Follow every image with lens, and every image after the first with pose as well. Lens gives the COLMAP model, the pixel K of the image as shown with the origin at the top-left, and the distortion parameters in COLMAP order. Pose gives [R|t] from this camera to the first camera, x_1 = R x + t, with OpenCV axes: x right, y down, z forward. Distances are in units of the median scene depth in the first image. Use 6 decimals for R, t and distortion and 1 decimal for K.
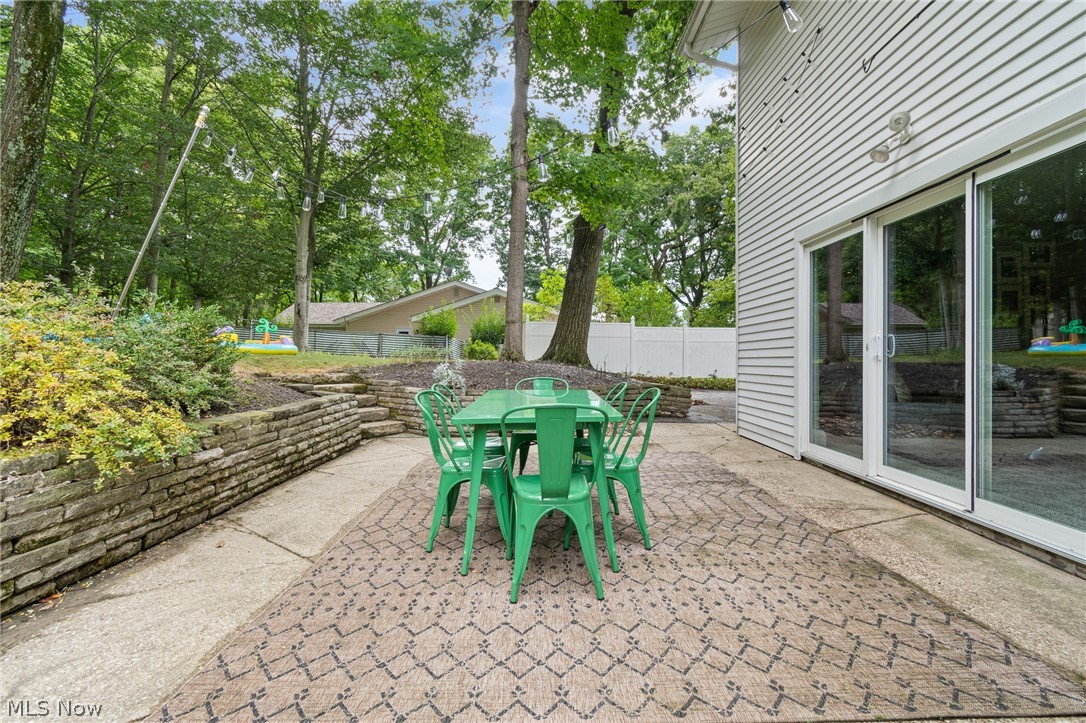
lens RADIAL K [[471.9, 0, 541.8], [0, 471.9, 359.2], [0, 0, 1]] dist [-0.000561, -0.000067]
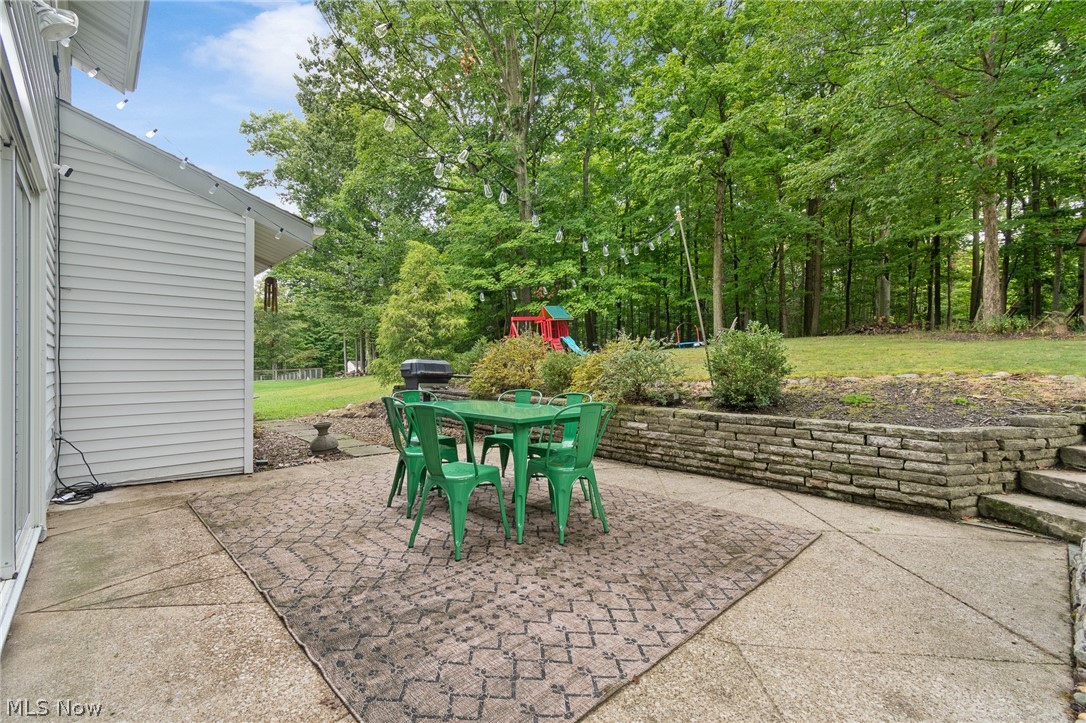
lens RADIAL K [[471.9, 0, 540.8], [0, 471.9, 362.9], [0, 0, 1]] dist [-0.000561, -0.000067]
pose [[-0.718446, -0.000760, -0.695582, 0.740286], [-0.002816, 0.999994, 0.001816, -0.028426], [0.695577, 0.003264, -0.718444, 1.952748]]
